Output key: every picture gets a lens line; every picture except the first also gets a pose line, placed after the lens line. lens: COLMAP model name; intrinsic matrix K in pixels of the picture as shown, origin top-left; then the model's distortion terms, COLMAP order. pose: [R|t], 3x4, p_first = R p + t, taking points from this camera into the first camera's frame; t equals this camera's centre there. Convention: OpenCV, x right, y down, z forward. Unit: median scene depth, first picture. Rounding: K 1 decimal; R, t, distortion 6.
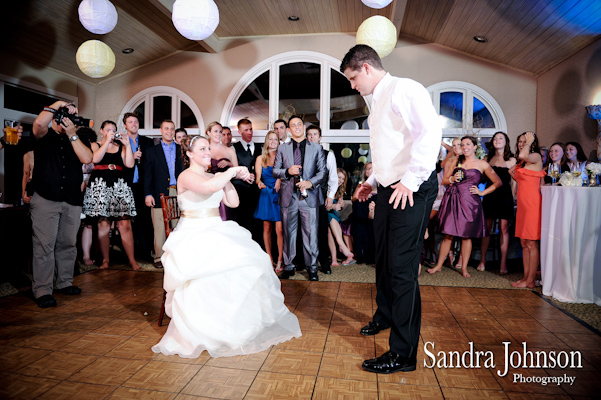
lens RADIAL K [[412.6, 0, 297.3], [0, 412.6, 201.5], [0, 0, 1]] dist [-0.048878, -0.003162]
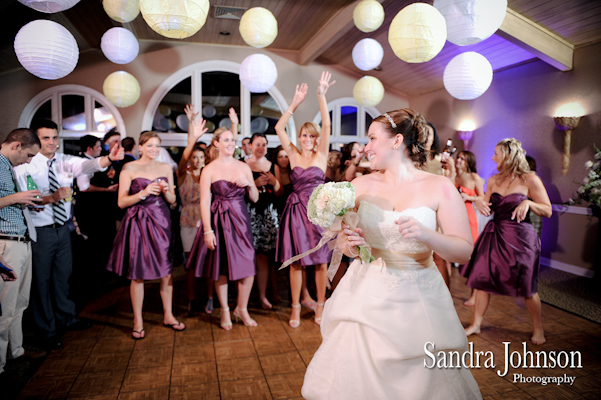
lens RADIAL K [[412.6, 0, 299.2], [0, 412.6, 200.5], [0, 0, 1]] dist [-0.048878, -0.003162]
pose [[0.912791, -0.047916, 0.405606, -0.321874], [0.028831, 0.998176, 0.053037, -0.067150], [-0.407407, -0.036718, 0.912508, -0.086834]]
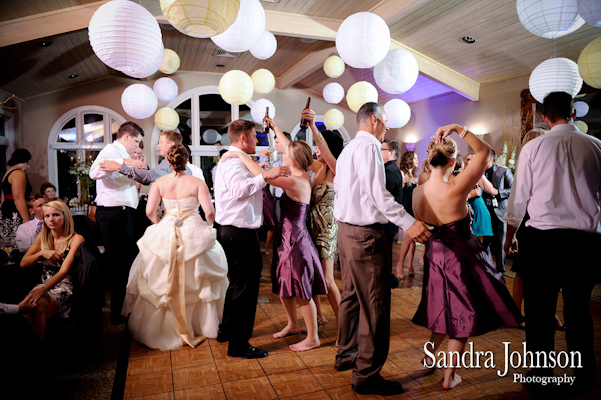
lens RADIAL K [[412.6, 0, 297.6], [0, 412.6, 199.7], [0, 0, 1]] dist [-0.048878, -0.003162]
pose [[0.881333, -0.053489, 0.469458, -0.493663], [0.039182, 0.998423, 0.040201, -0.058246], [-0.470868, -0.017036, 0.882039, -0.354741]]
